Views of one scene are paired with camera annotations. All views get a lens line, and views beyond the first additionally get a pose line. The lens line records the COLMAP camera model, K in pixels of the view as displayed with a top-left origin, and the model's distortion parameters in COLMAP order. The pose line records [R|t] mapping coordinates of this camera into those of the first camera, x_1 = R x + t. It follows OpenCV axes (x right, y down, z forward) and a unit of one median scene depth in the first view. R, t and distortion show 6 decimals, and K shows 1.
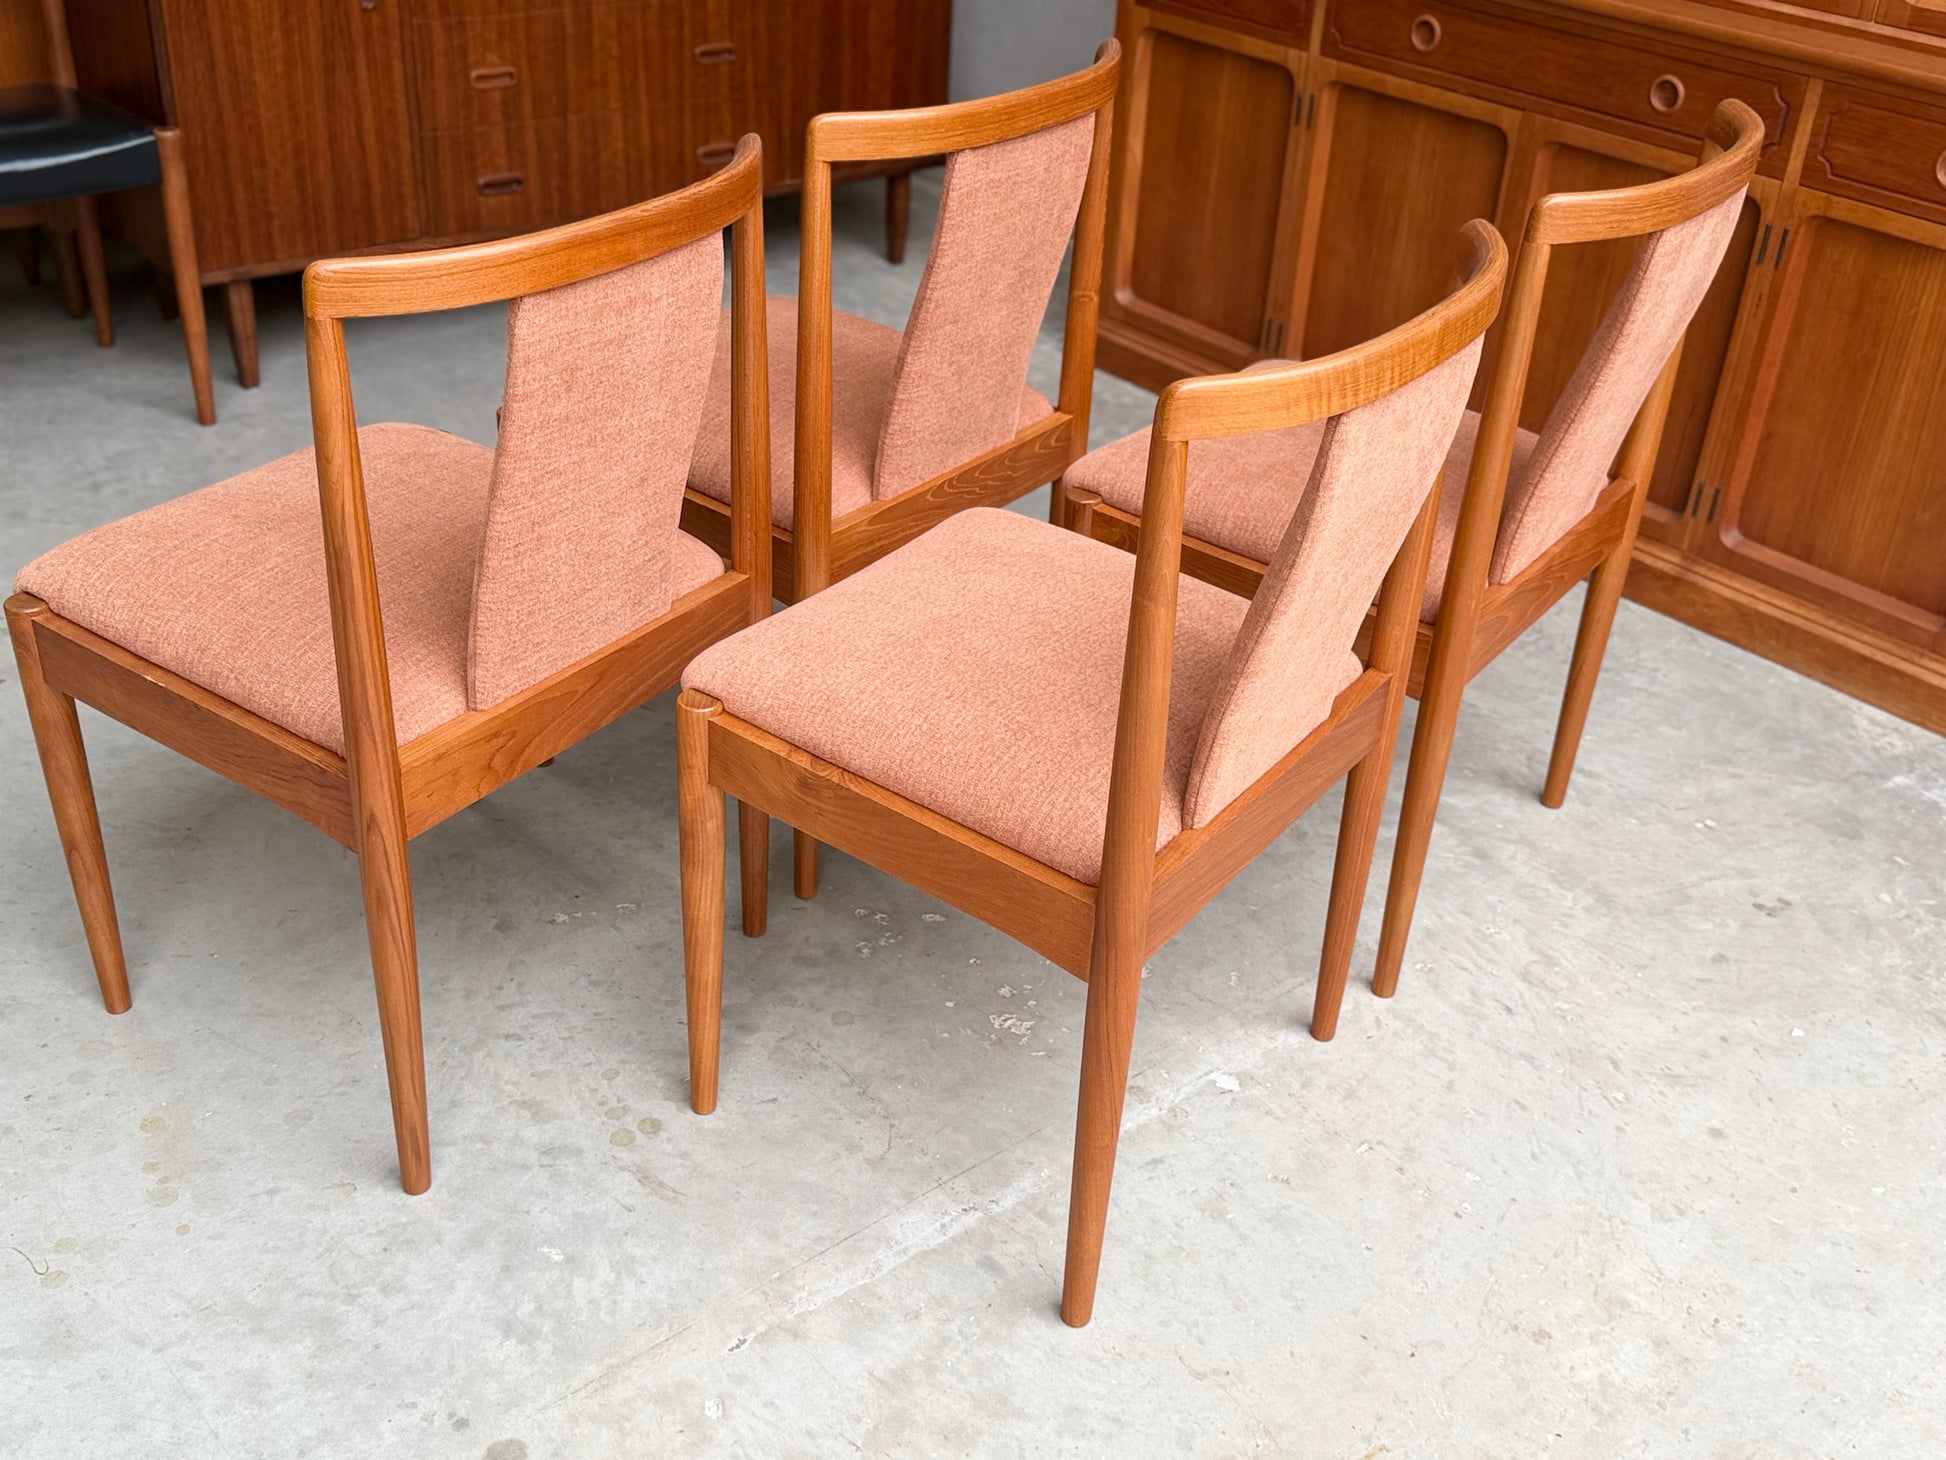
lens RADIAL K [[2059.1, 0, 973.0], [0, 2059.1, 730.0], [0, 0, 1]] dist [0.194675, -0.490772]
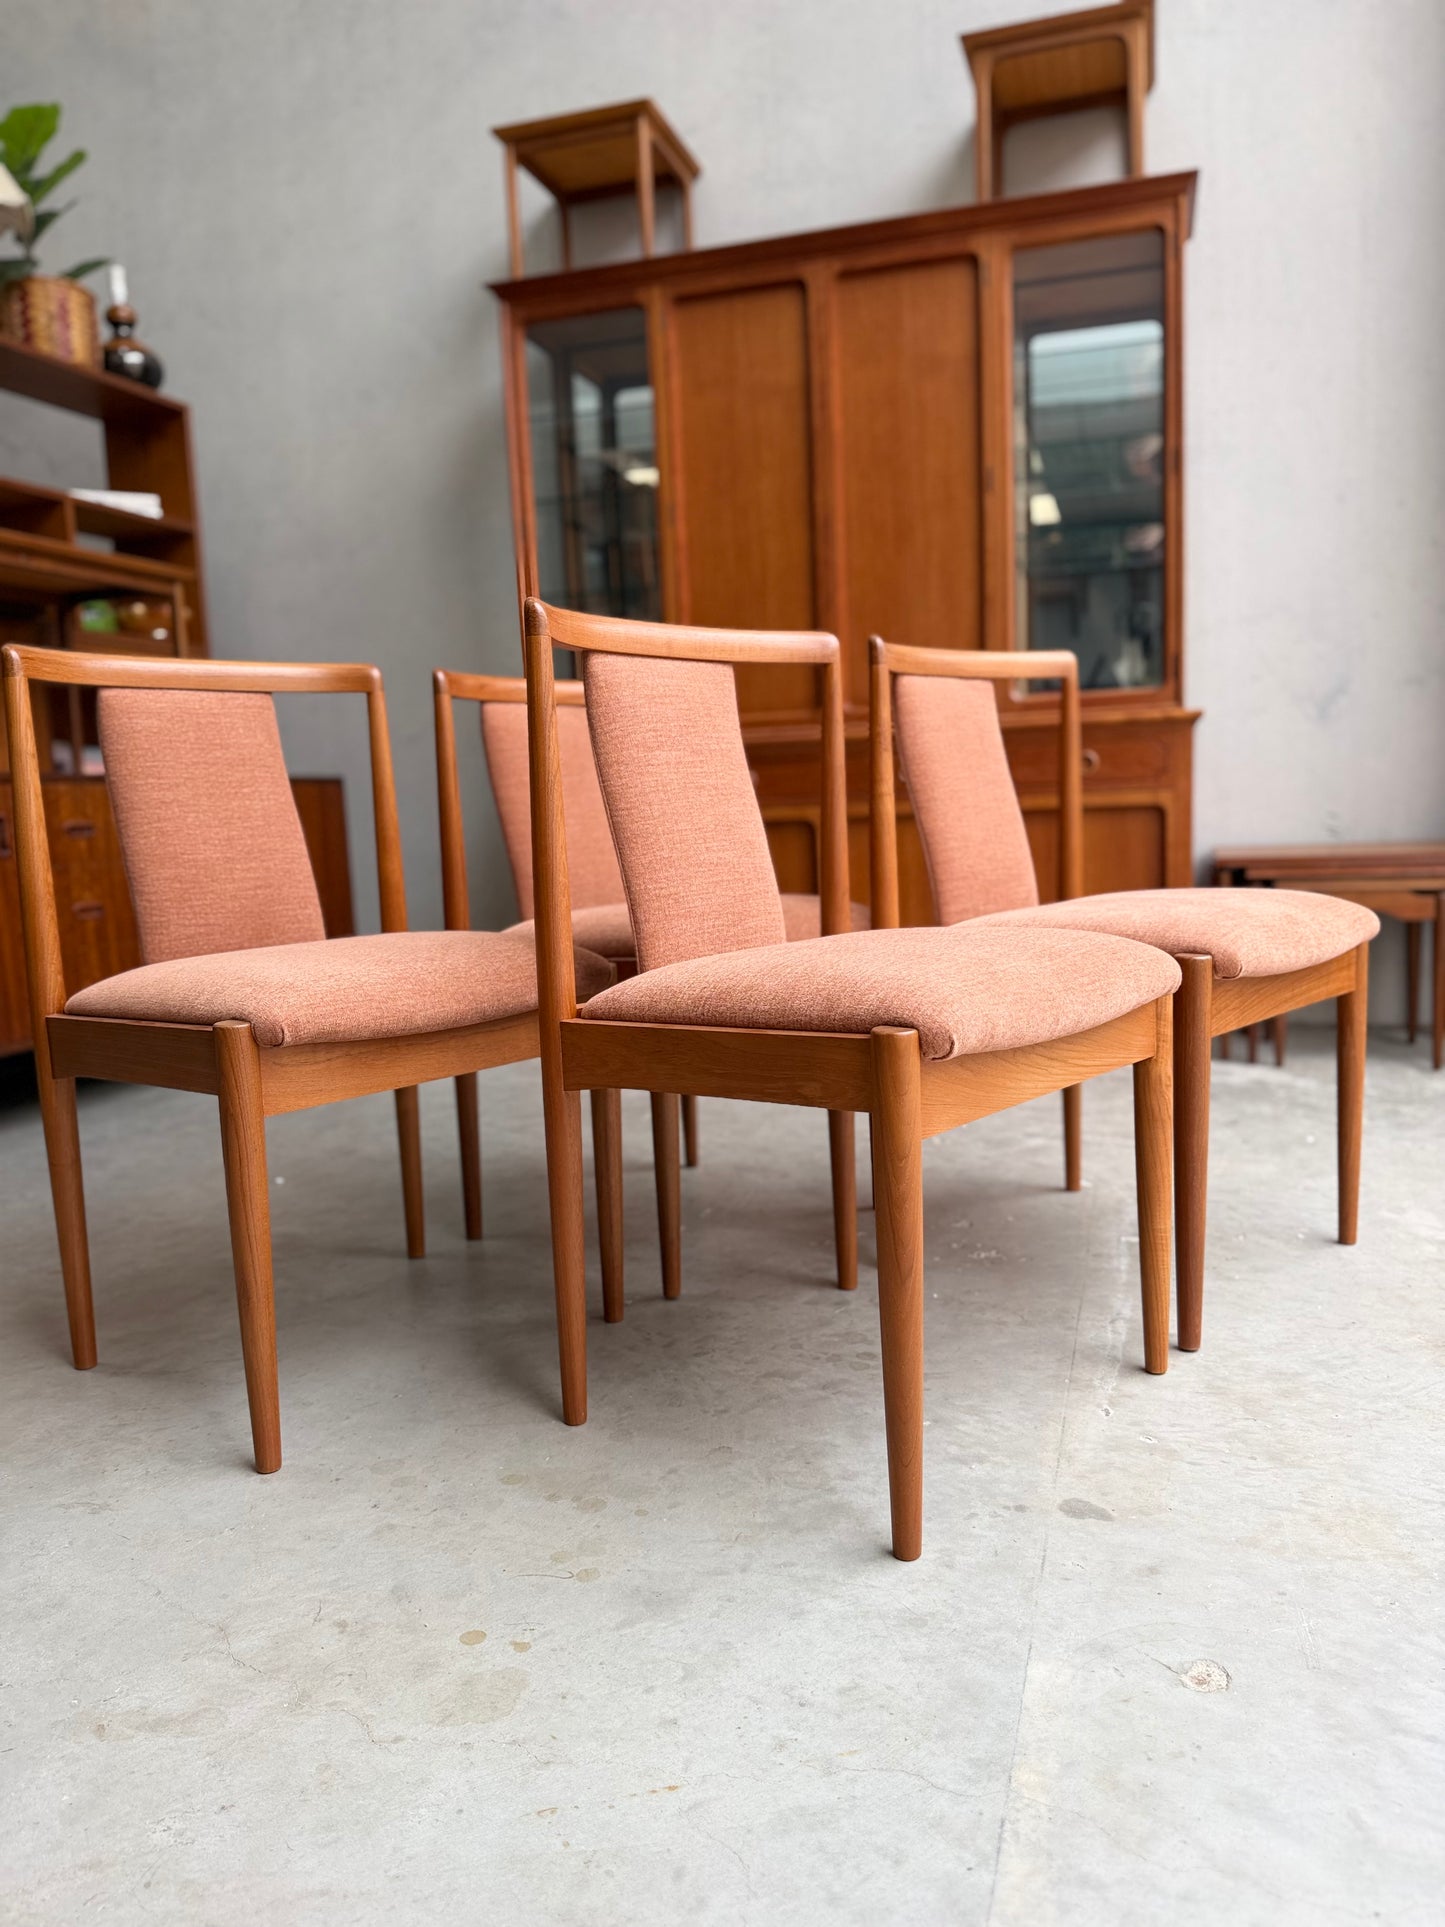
lens RADIAL K [[1395.4, 0, 722.5], [0, 1395.4, 963.5], [0, 0, 1]] dist [-0.021718, -0.000598]
pose [[0.841058, -0.153807, 0.518618, -0.592290], [0.348945, 0.886848, -0.302881, 0.196506], [-0.413350, 0.435710, 0.799561, 0.274913]]
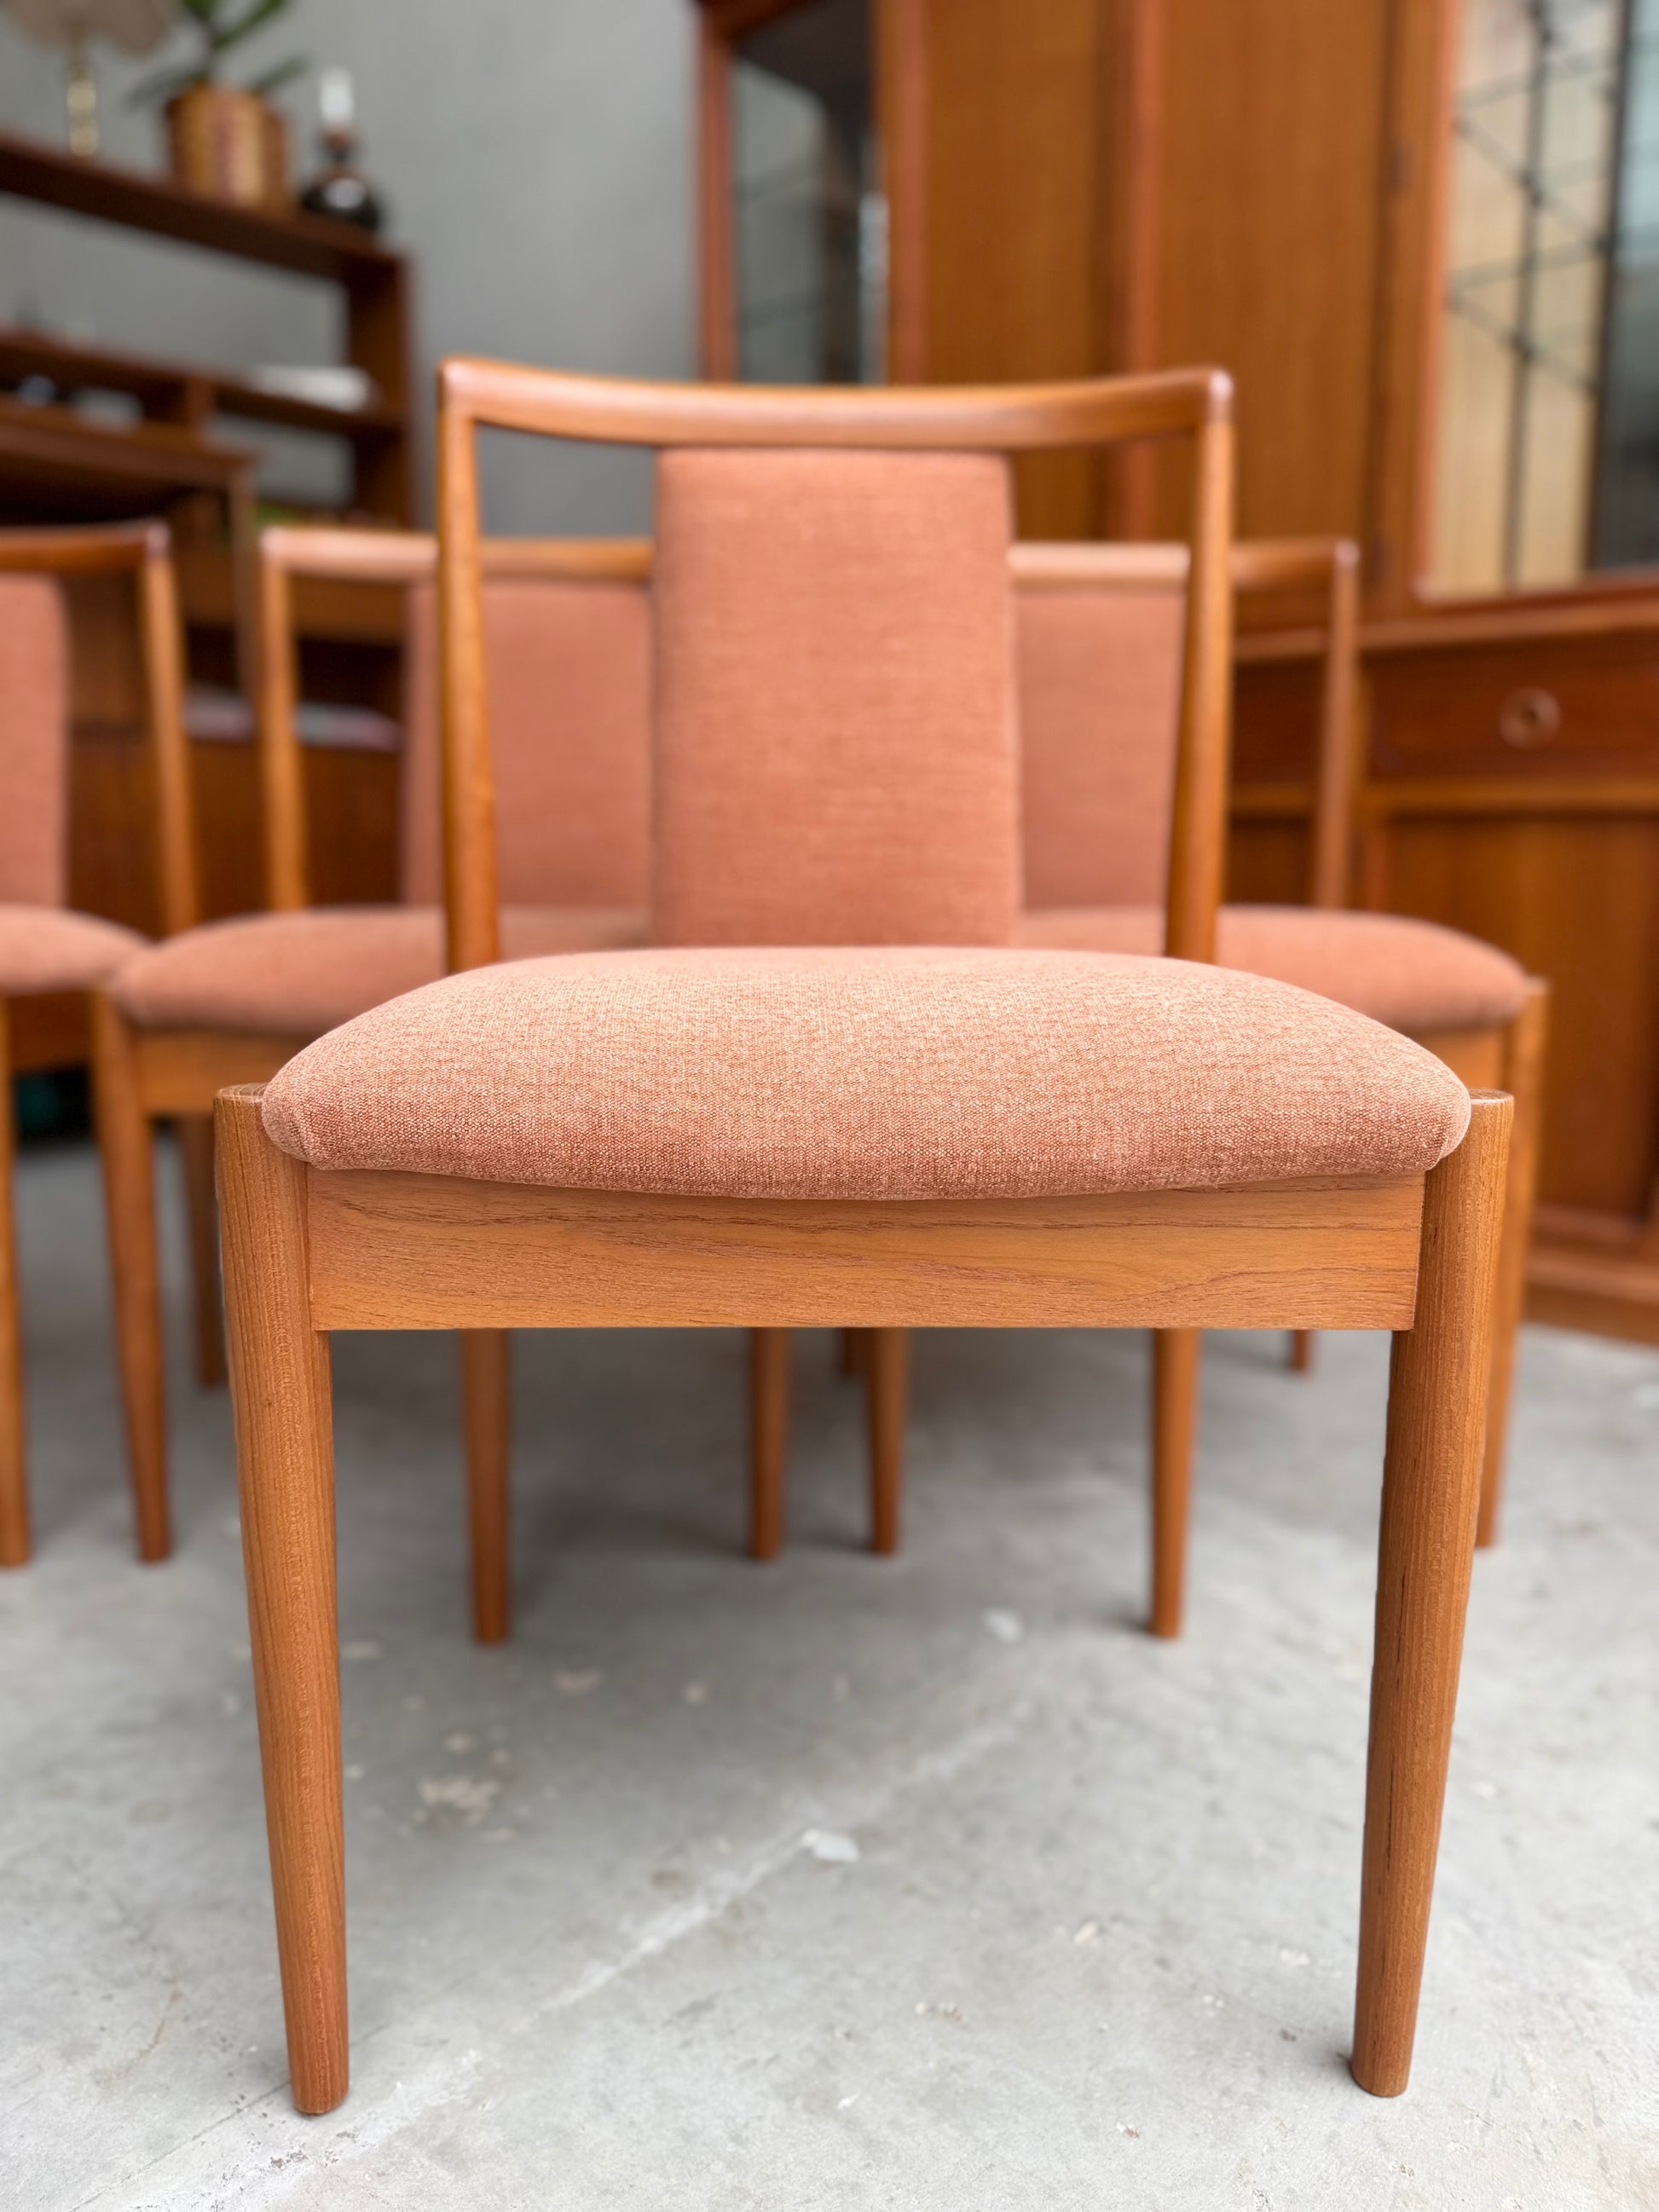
lens RADIAL K [[1601.9, 0, 829.5], [0, 1601.9, 1106.0], [0, 0, 1]] dist [-0.021718, -0.000598]
pose [[0.991742, -0.068213, 0.108602, 0.089501], [0.103390, 0.926295, -0.362337, 0.142607], [-0.075881, 0.370574, 0.925698, 0.536172]]
